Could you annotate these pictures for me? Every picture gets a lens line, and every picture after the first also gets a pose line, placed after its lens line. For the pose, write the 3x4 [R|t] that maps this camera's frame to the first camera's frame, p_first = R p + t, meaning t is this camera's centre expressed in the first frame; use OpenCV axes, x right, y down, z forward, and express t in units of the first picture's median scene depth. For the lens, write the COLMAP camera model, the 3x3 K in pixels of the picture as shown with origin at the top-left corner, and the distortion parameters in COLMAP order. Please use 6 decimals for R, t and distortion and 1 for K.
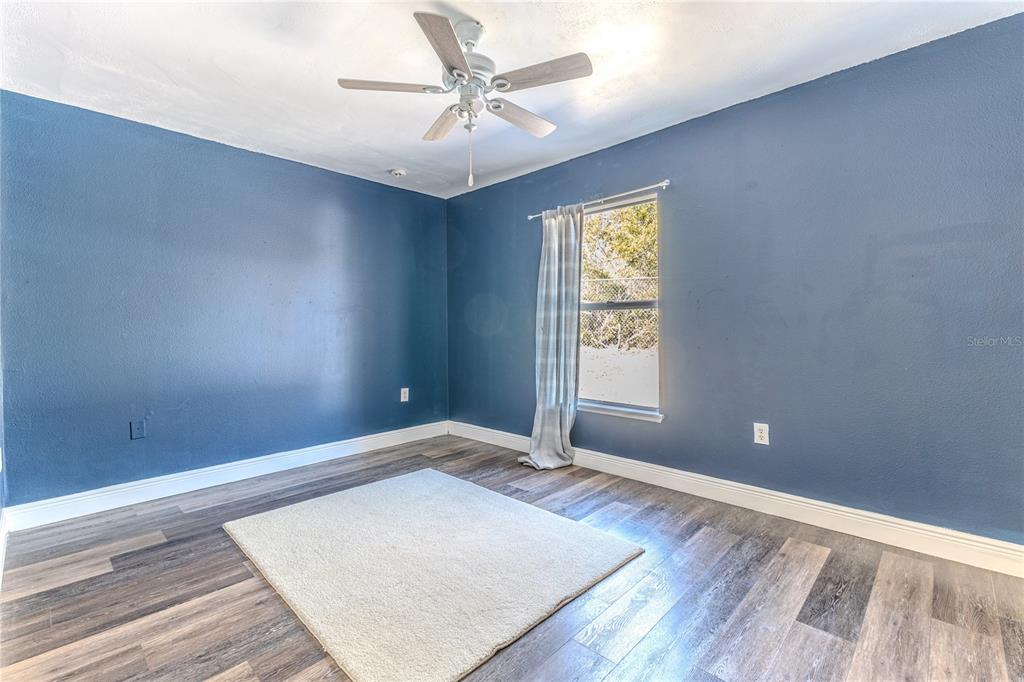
lens RADIAL K [[459.7, 0, 509.3], [0, 459.7, 333.1], [0, 0, 1]] dist [0.000995, 0.000024]
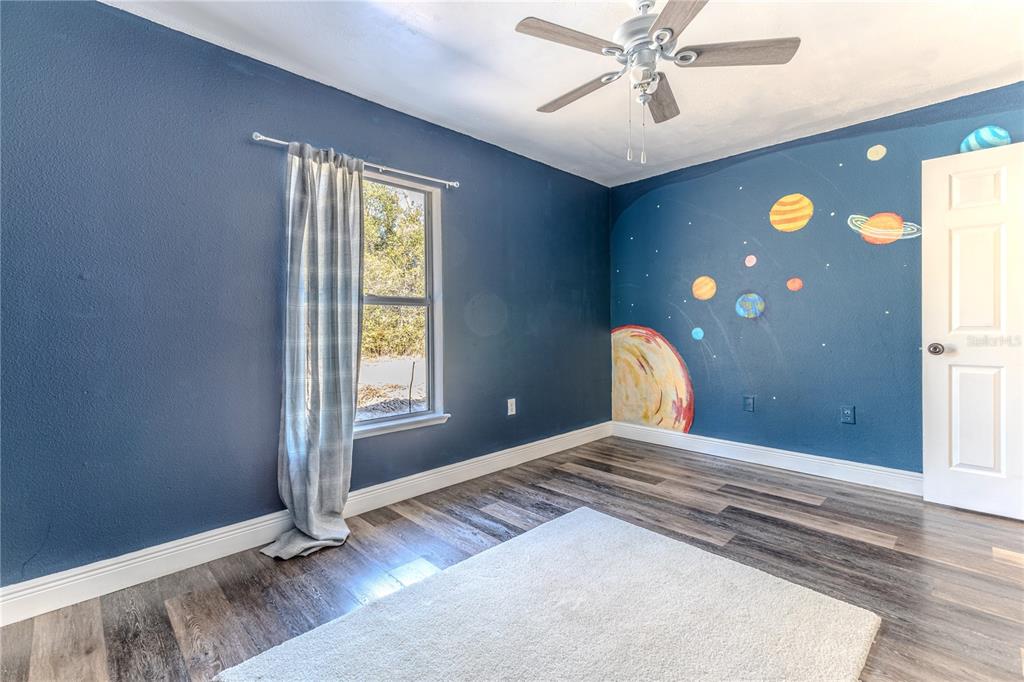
lens RADIAL K [[459.7, 0, 509.3], [0, 459.7, 333.1], [0, 0, 1]] dist [0.000995, 0.000024]
pose [[0.020441, -0.011247, 0.999728, -0.624736], [0.024480, 0.999643, 0.010745, -0.004188], [-0.999491, 0.024254, 0.020709, 0.799156]]
